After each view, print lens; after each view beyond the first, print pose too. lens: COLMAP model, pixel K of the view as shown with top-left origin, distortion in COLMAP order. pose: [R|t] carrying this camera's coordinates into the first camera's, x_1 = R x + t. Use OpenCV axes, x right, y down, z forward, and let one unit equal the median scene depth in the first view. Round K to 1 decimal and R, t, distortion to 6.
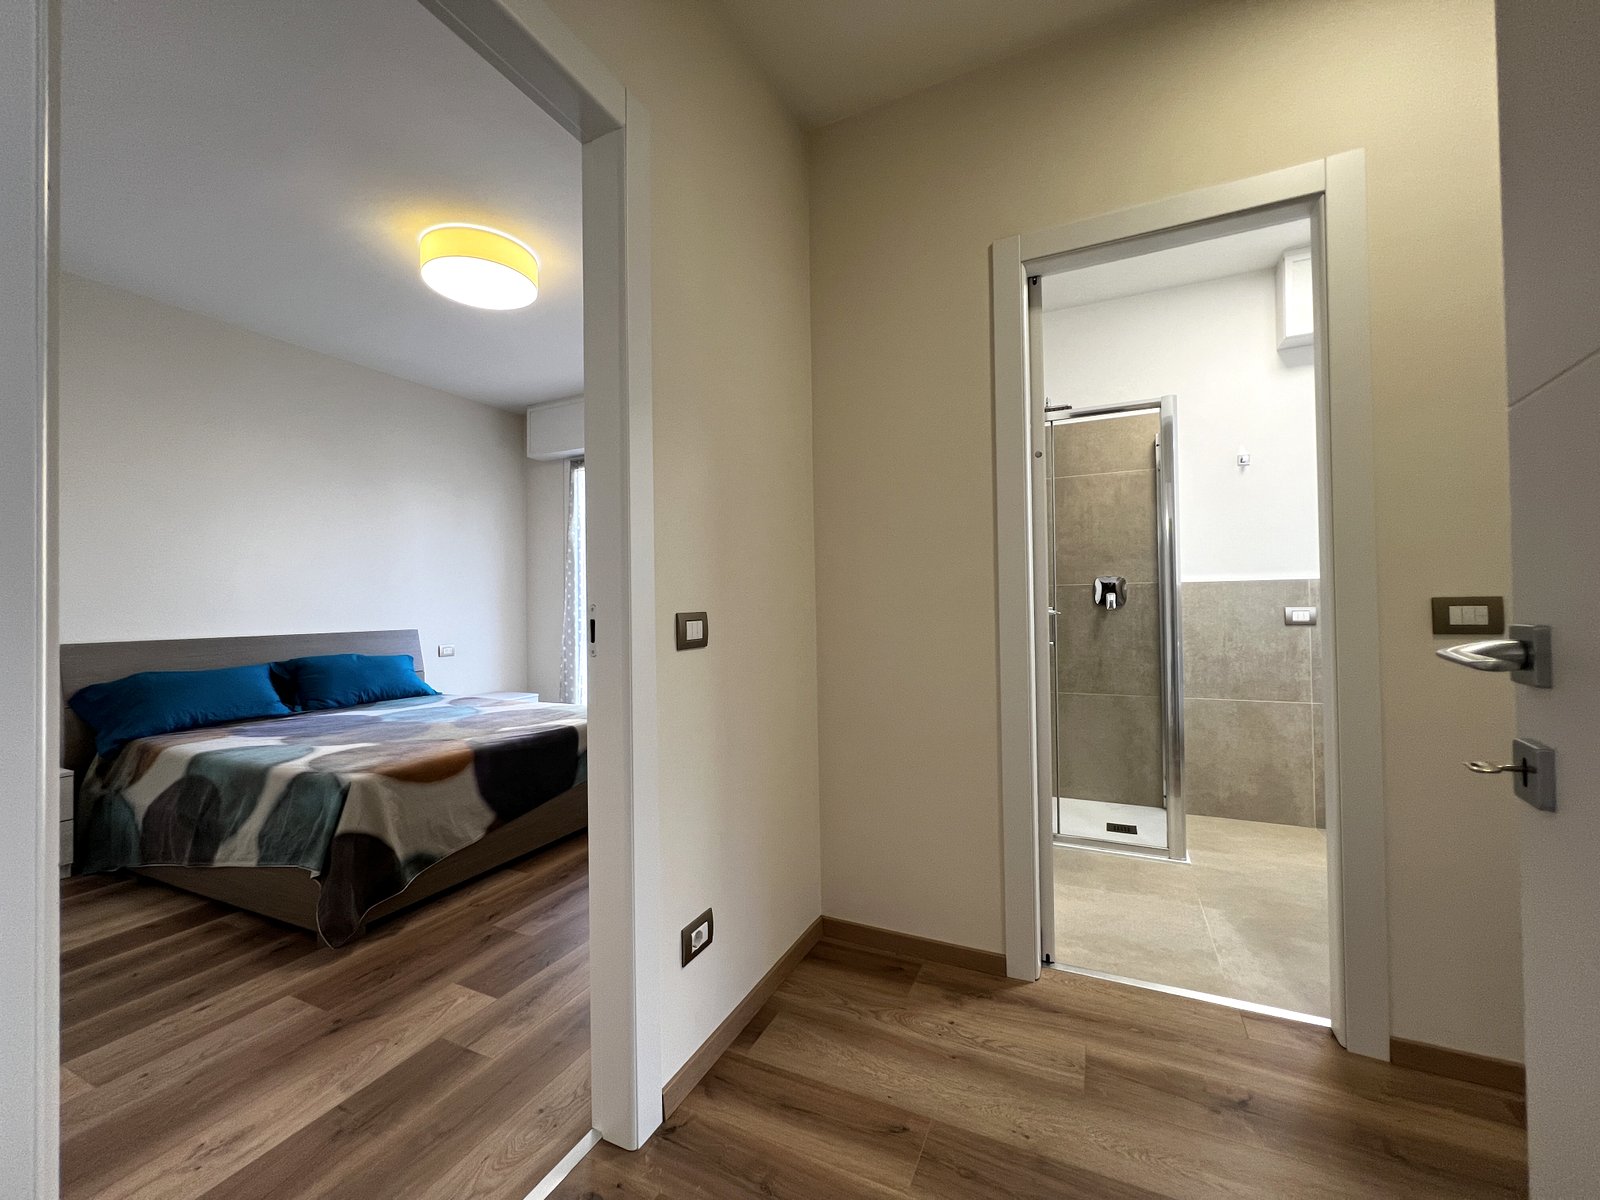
lens RADIAL K [[643.0, 0, 795.3], [0, 643.0, 596.5], [0, 0, 1]] dist [-0.007208, 0.002279]
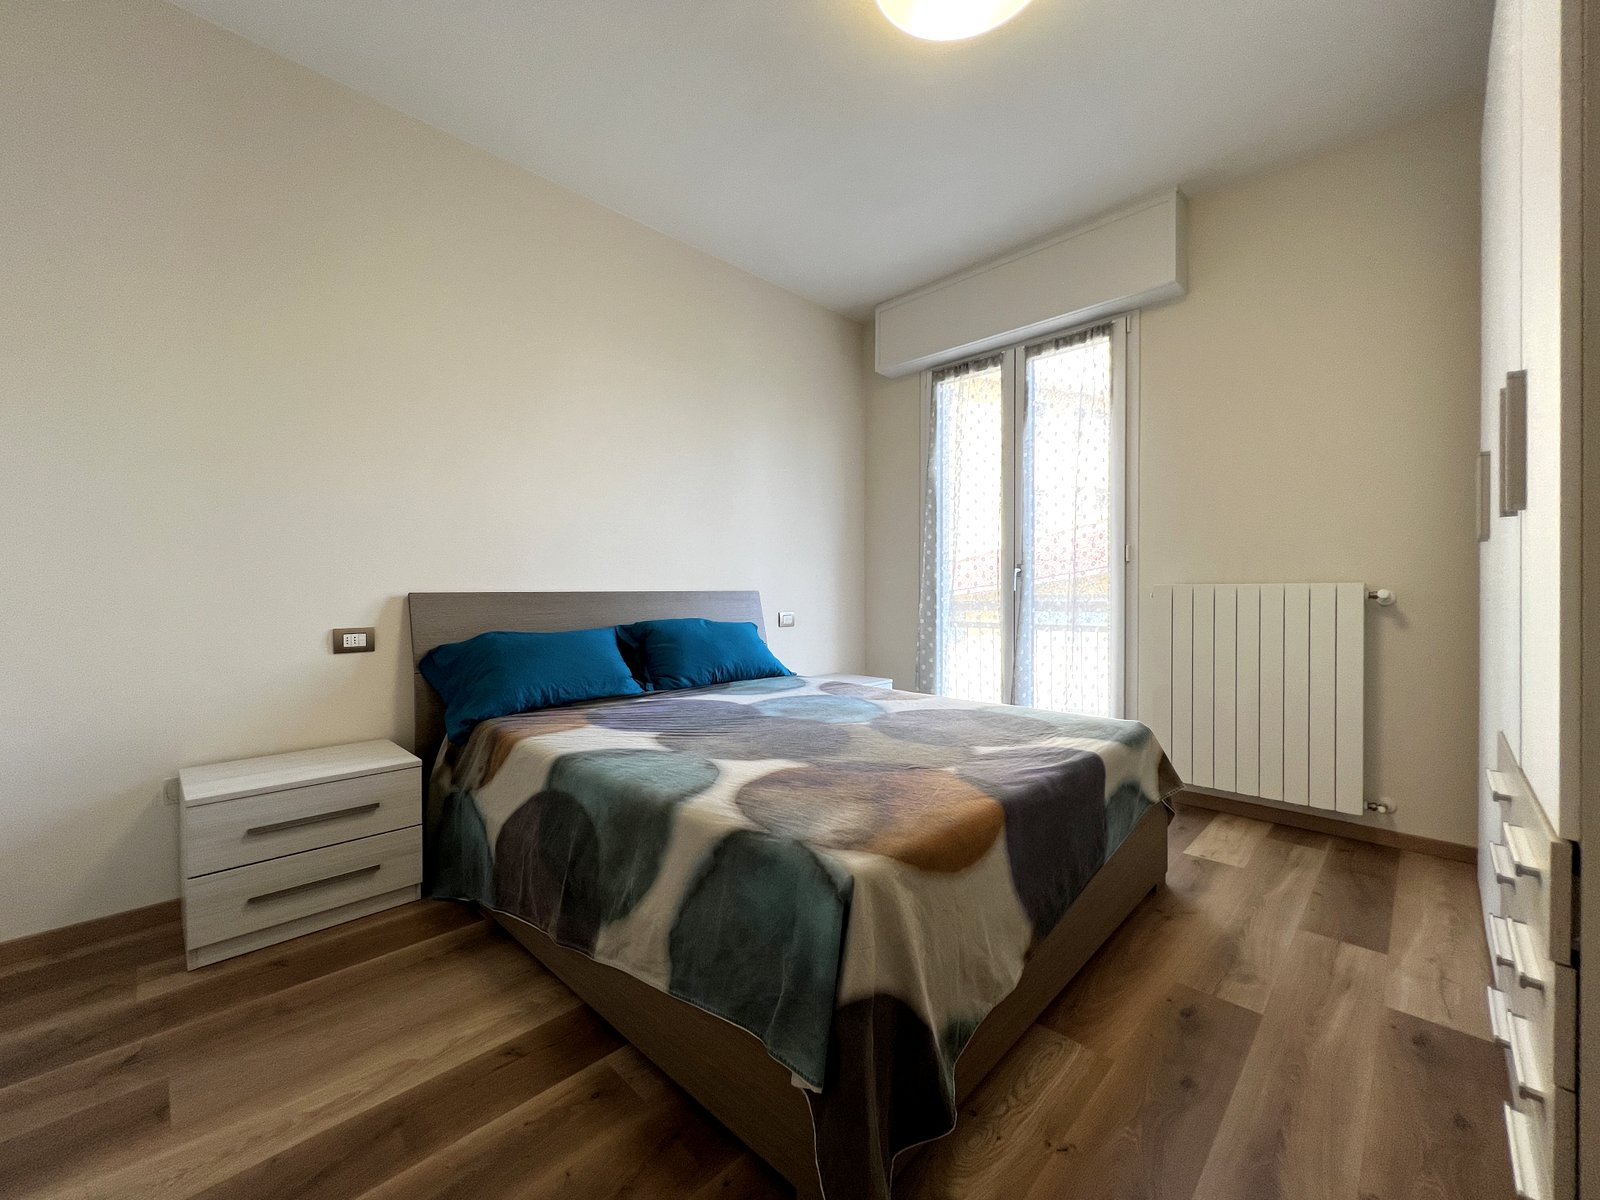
lens RADIAL K [[643.0, 0, 794.1], [0, 643.0, 596.4], [0, 0, 1]] dist [-0.007208, 0.002279]
pose [[0.942345, 0.015840, -0.334268, -0.444717], [-0.006362, 0.999547, 0.029430, 0.053998], [0.334583, -0.025607, 0.942018, 0.419570]]
